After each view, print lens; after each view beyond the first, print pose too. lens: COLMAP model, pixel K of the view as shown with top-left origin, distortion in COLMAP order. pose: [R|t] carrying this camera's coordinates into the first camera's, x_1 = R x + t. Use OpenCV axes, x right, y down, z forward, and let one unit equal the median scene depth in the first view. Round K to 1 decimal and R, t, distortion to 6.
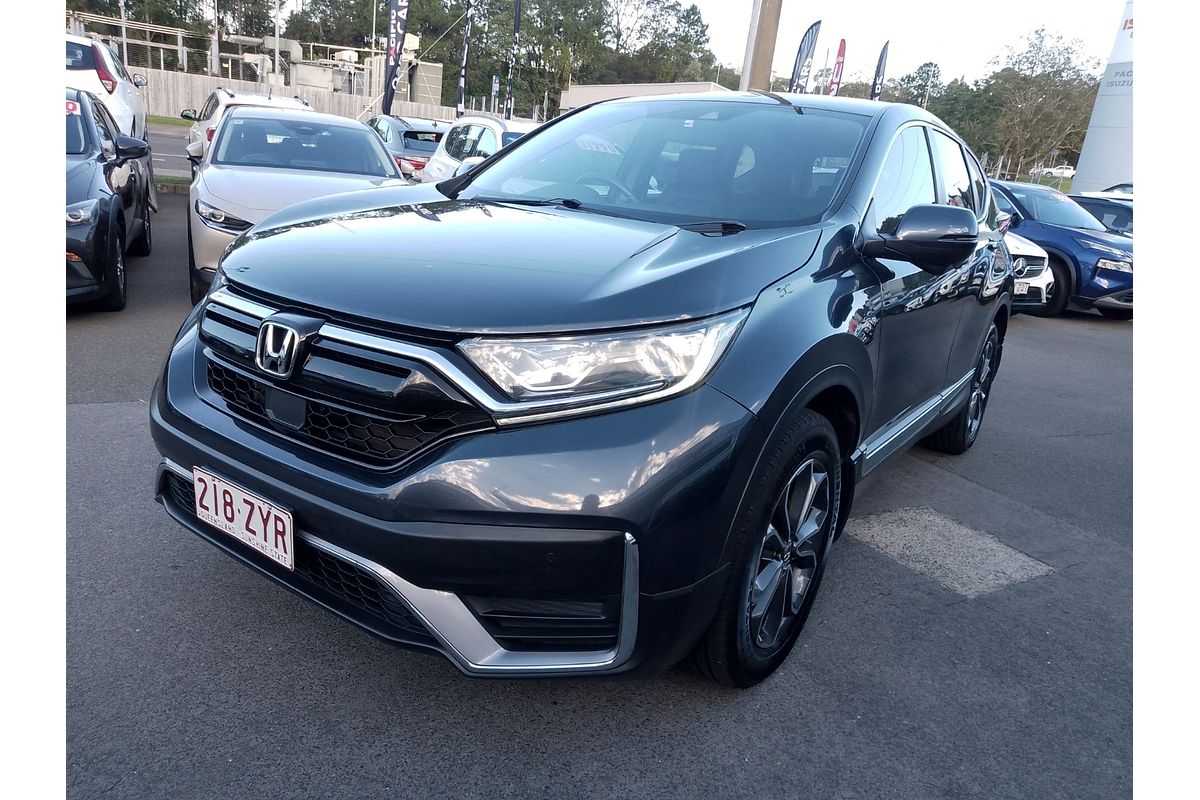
lens RADIAL K [[867.3, 0, 600.0], [0, 867.3, 400.0], [0, 0, 1]] dist [0.004053, -0.003586]
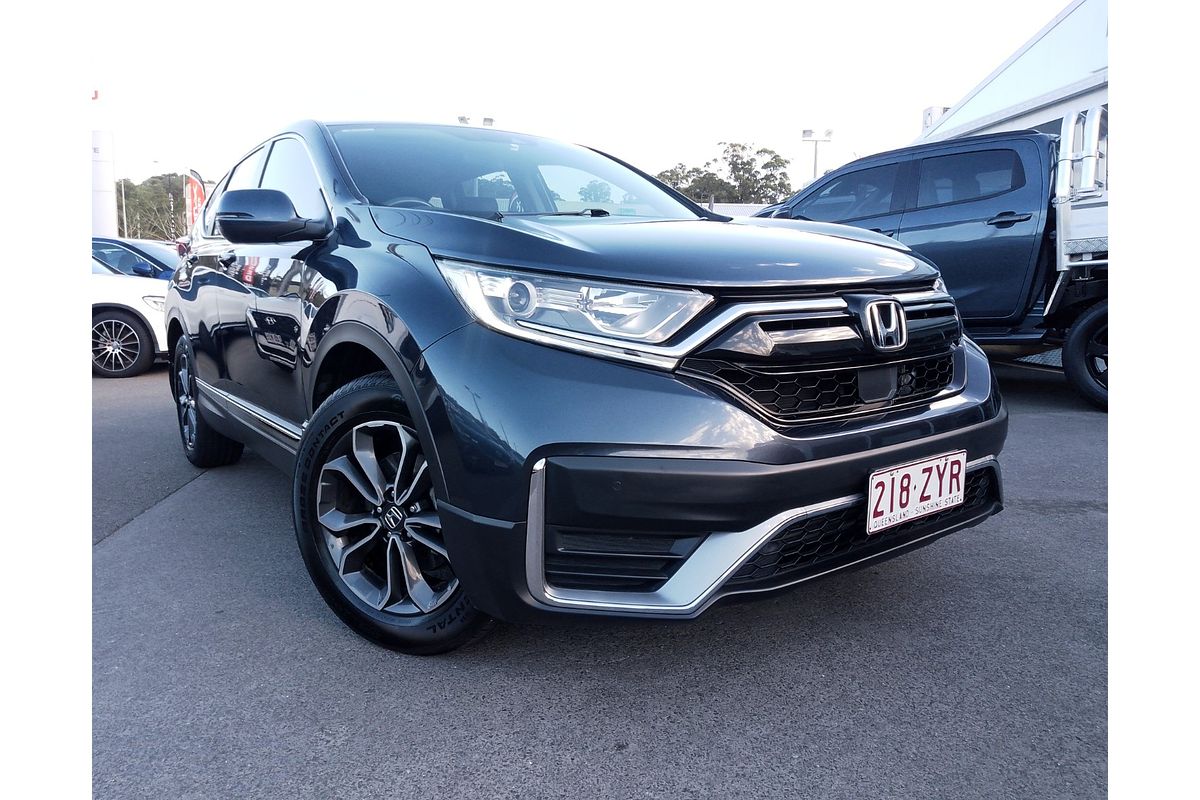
lens RADIAL K [[859.7, 0, 600.0], [0, 859.7, 400.0], [0, 0, 1]] dist [-0.002124, 0.002458]
pose [[0.279706, -0.233521, 0.931253, -1.441996], [0.307125, 0.940764, 0.143660, -0.226251], [-0.909637, 0.245829, 0.334857, 0.985644]]
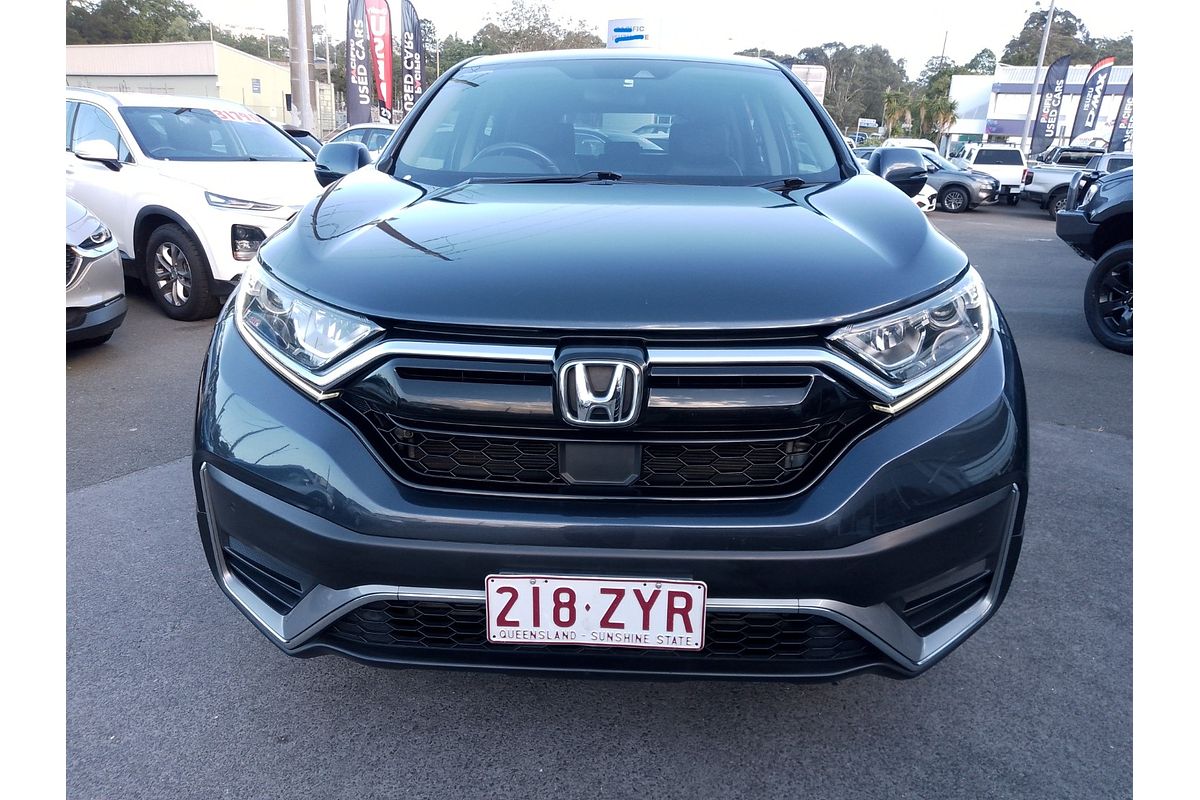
lens RADIAL K [[859.7, 0, 600.0], [0, 859.7, 400.0], [0, 0, 1]] dist [-0.002124, 0.002458]
pose [[0.821644, -0.231213, 0.521002, -0.774246], [0.206659, 0.972681, 0.105751, -0.133438], [-0.531219, 0.020780, 0.846979, 0.343073]]
